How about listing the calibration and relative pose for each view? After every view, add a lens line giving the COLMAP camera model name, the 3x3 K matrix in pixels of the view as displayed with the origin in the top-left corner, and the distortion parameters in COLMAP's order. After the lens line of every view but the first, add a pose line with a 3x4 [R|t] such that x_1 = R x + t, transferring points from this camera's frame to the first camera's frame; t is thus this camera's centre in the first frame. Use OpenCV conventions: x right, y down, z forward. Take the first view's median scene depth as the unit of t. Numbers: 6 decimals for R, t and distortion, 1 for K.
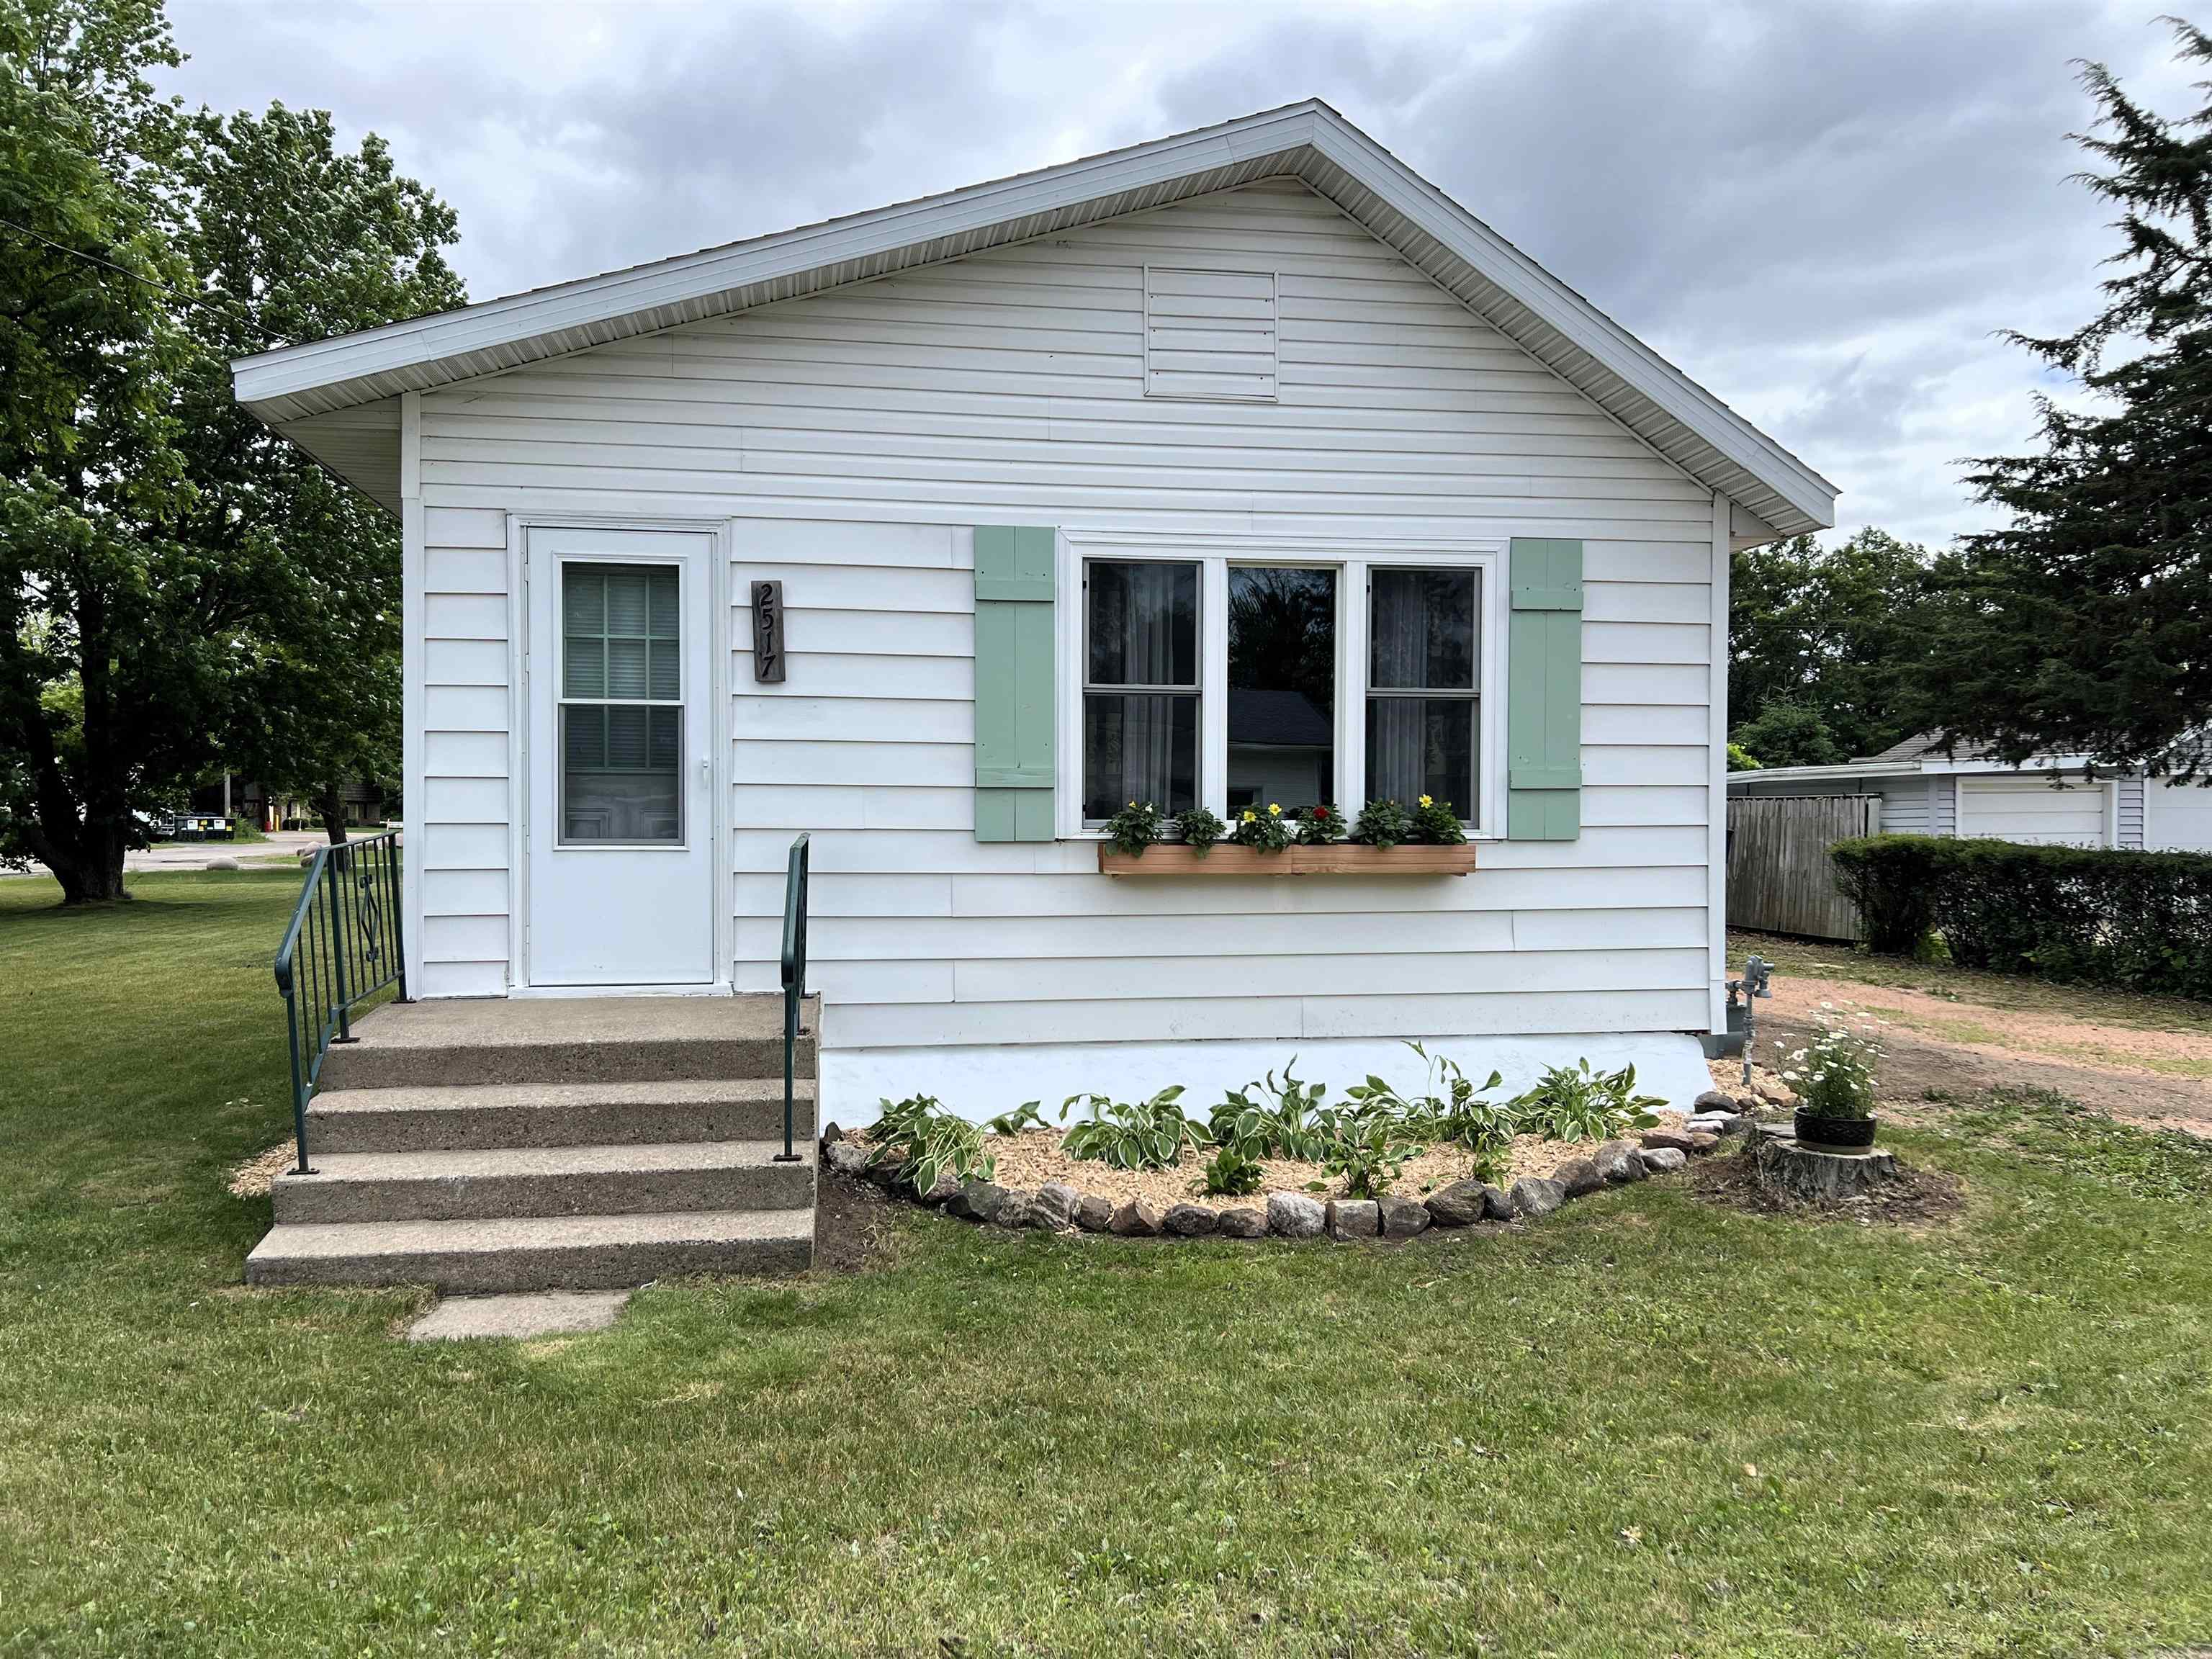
lens RADIAL K [[1653.6, 0, 1100.5], [0, 1653.6, 840.3], [0, 0, 1]] dist [0.094508, -0.112760]
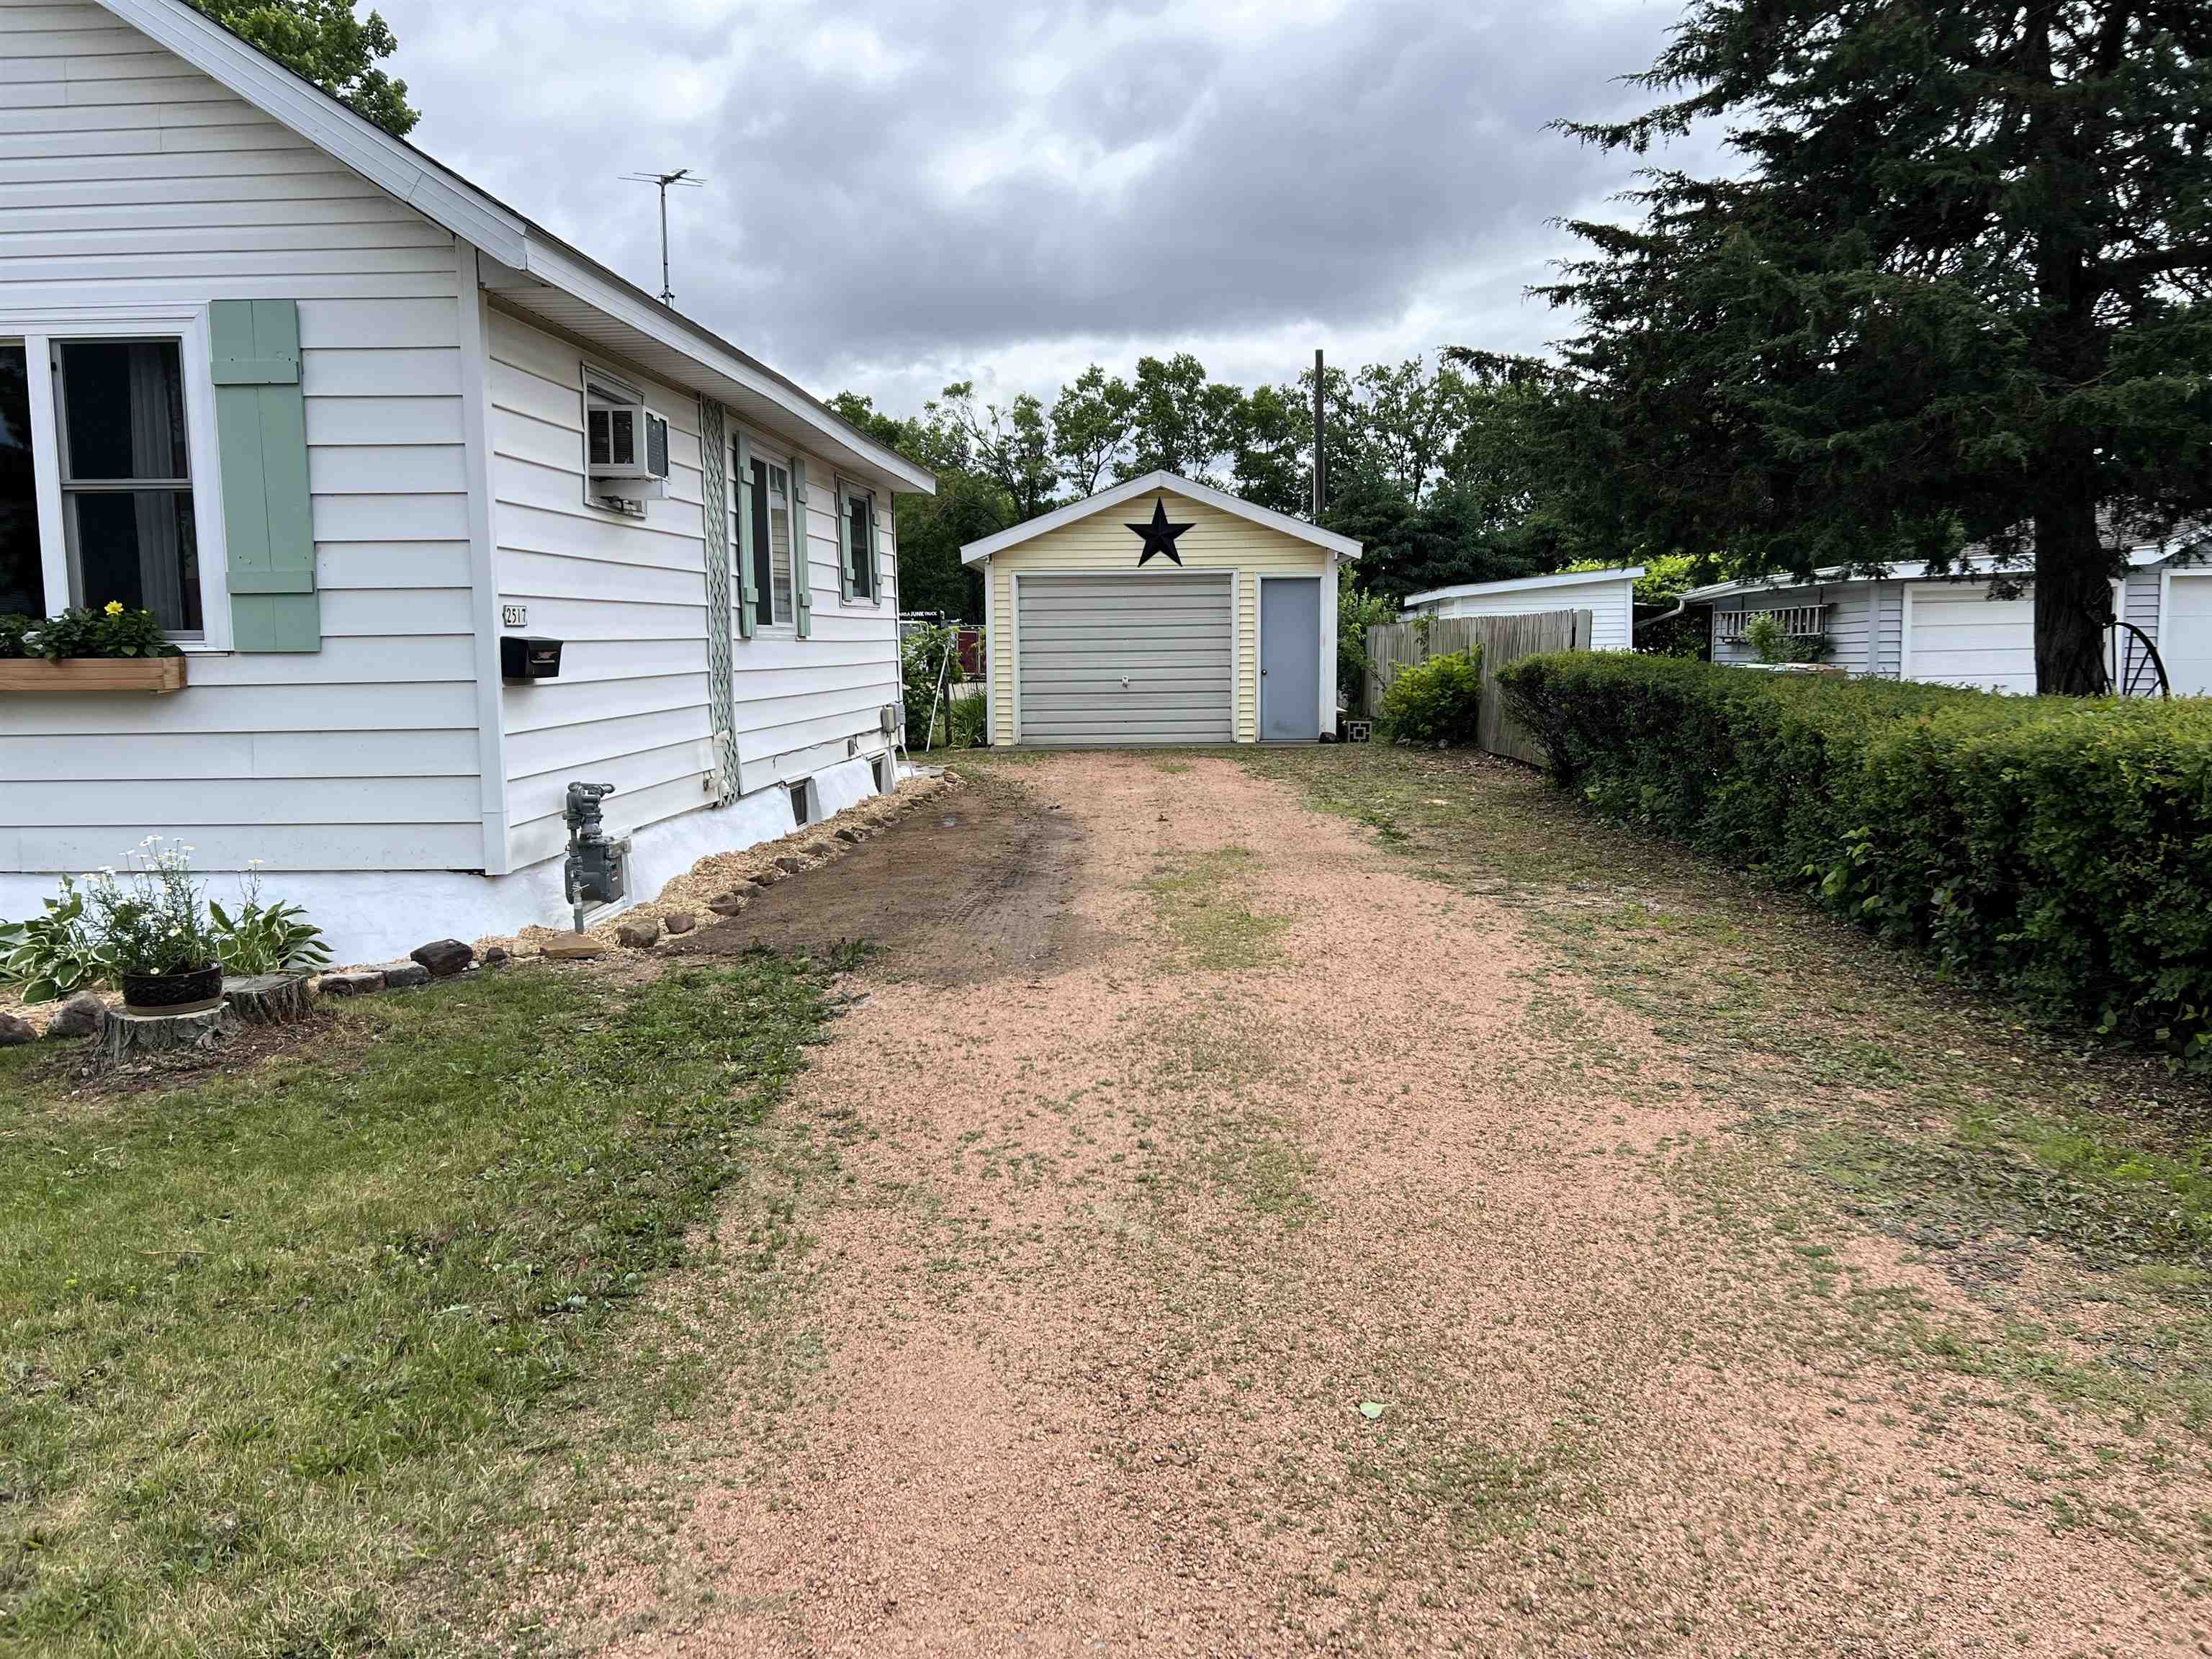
lens RADIAL K [[1664.3, 0, 1114.7], [0, 1664.3, 840.8], [0, 0, 1]] dist [0.052856, -0.059403]
pose [[0.979204, 0.013008, -0.202463, 0.926609], [0.007043, 0.995162, 0.097998, 0.015957], [0.202758, -0.097386, 0.974374, 0.225694]]
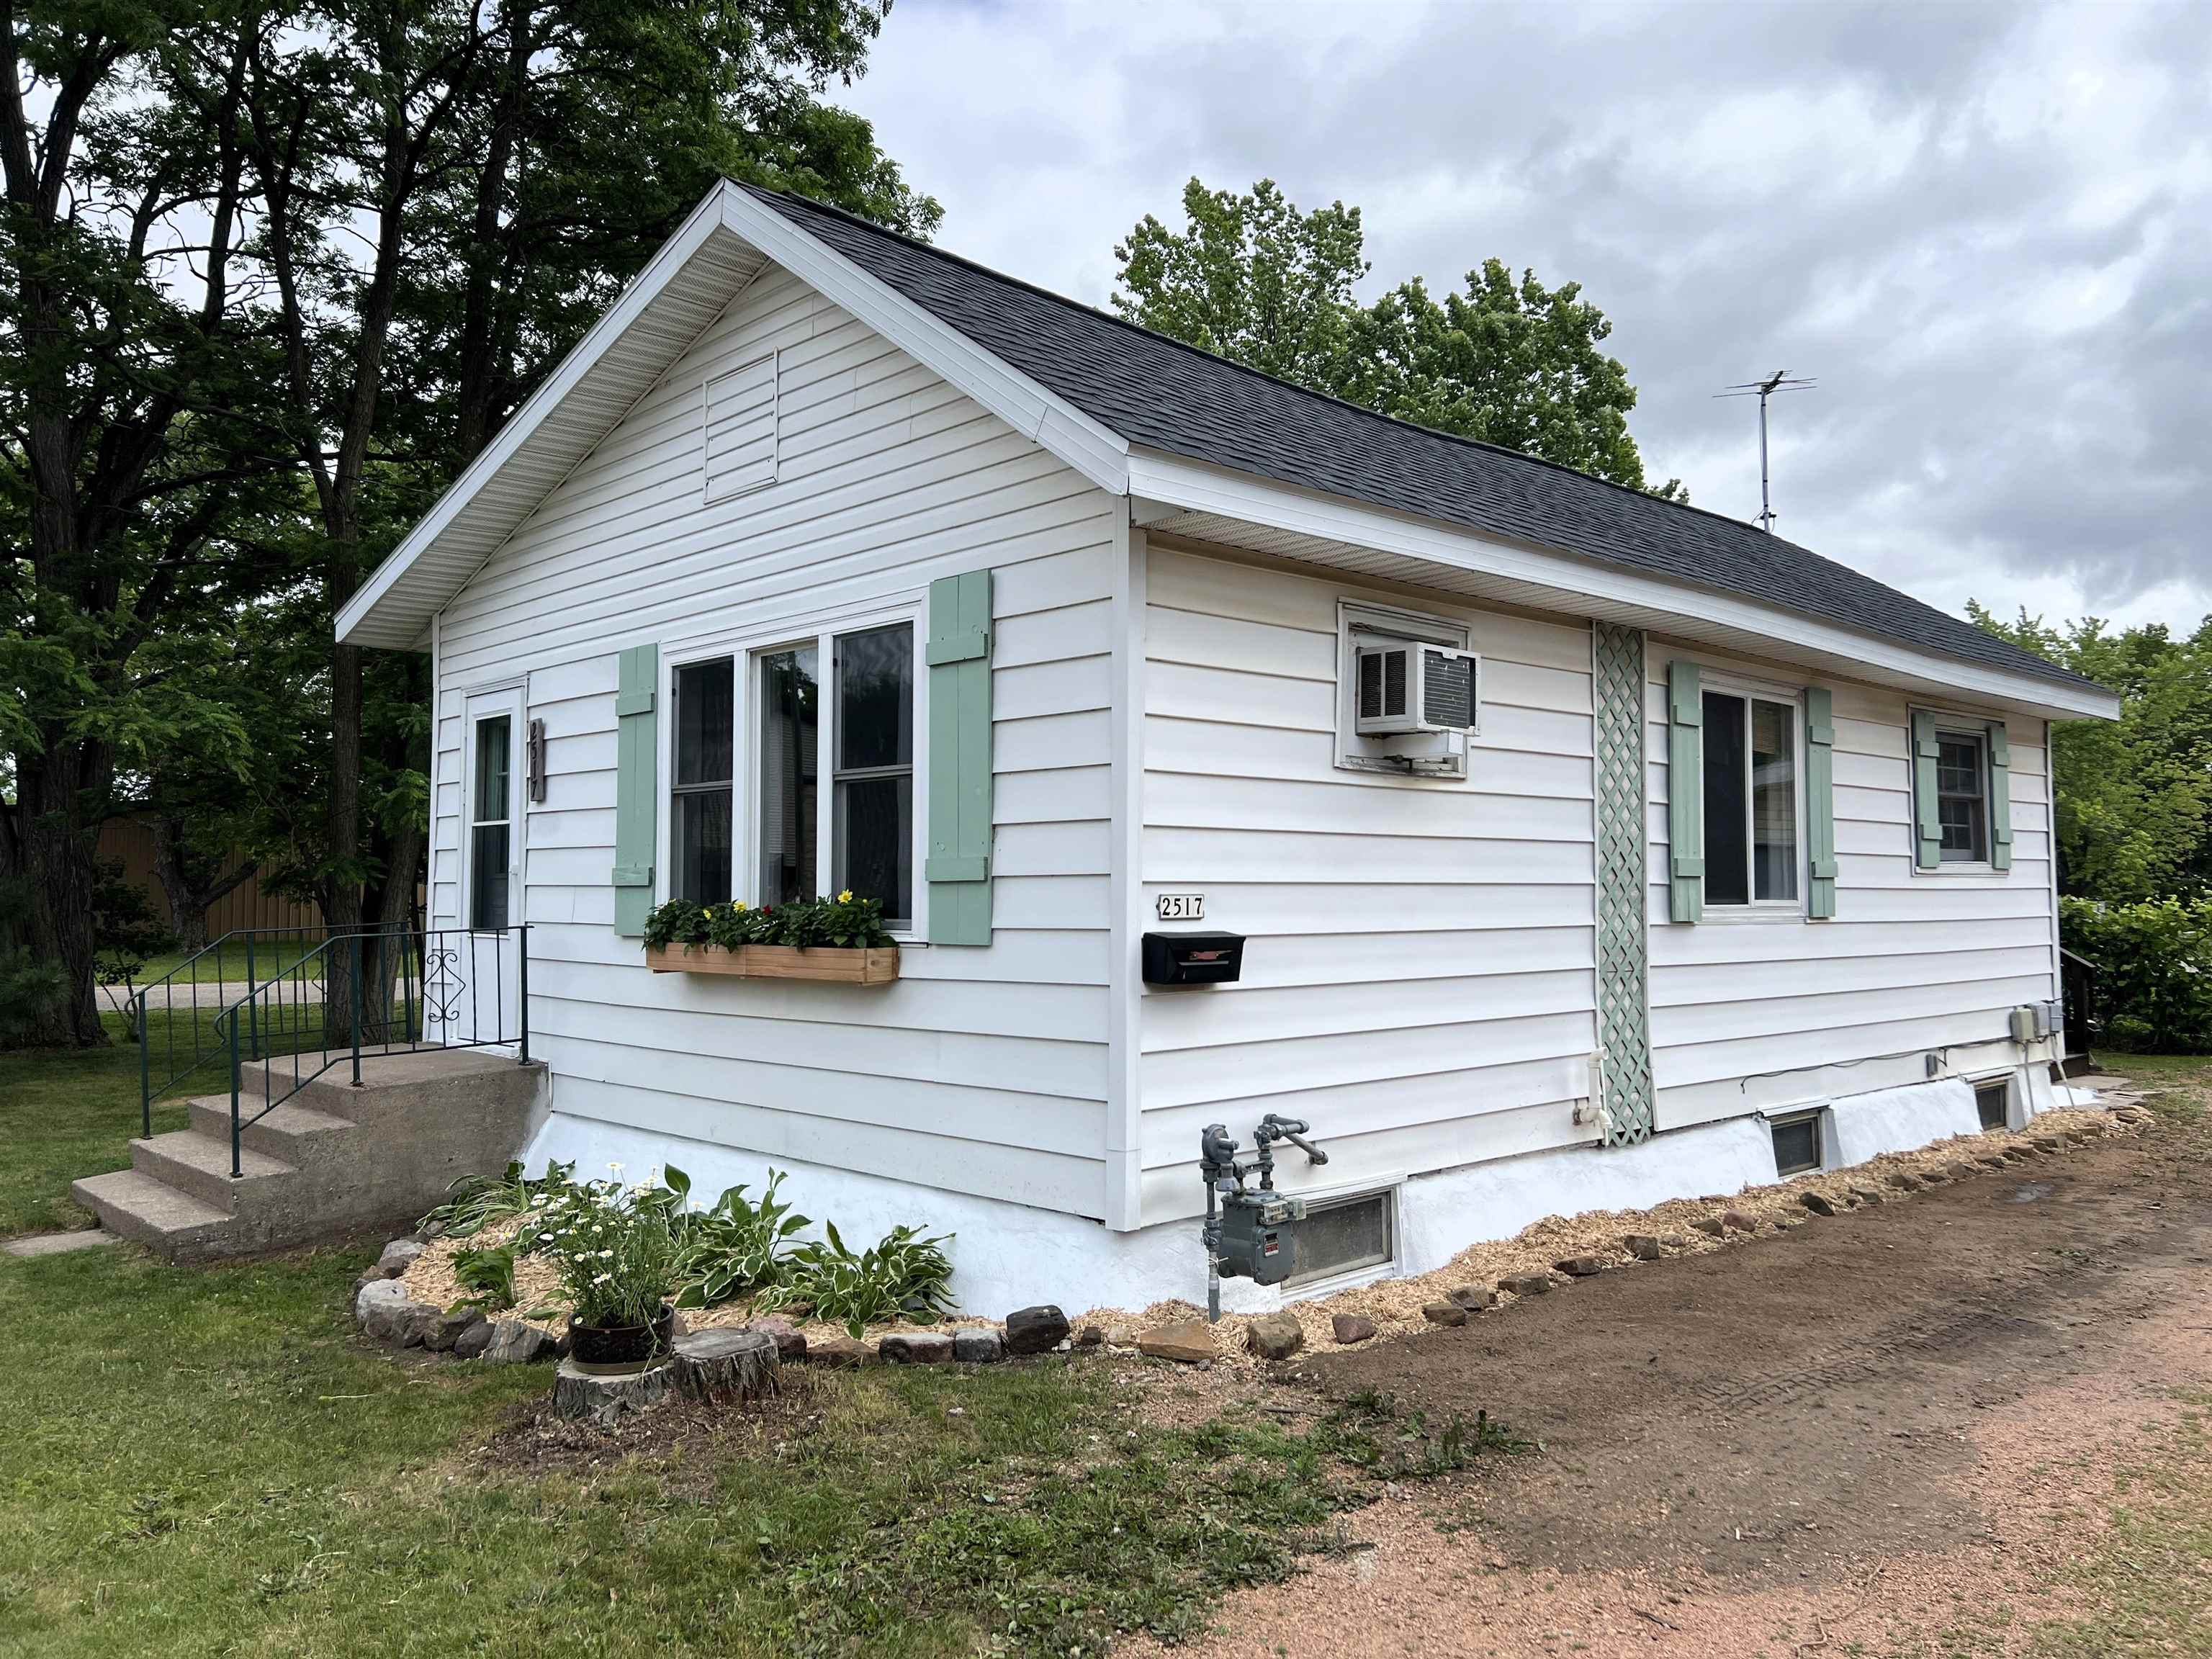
lens RADIAL K [[1661.0, 0, 1095.4], [0, 1661.0, 821.9], [0, 0, 1]] dist [0.071897, -0.117469]
pose [[0.565393, -0.040547, -0.823824, 1.014684], [-0.015427, 0.998096, -0.059712, -0.013307], [0.824677, 0.046471, 0.563691, 0.631037]]
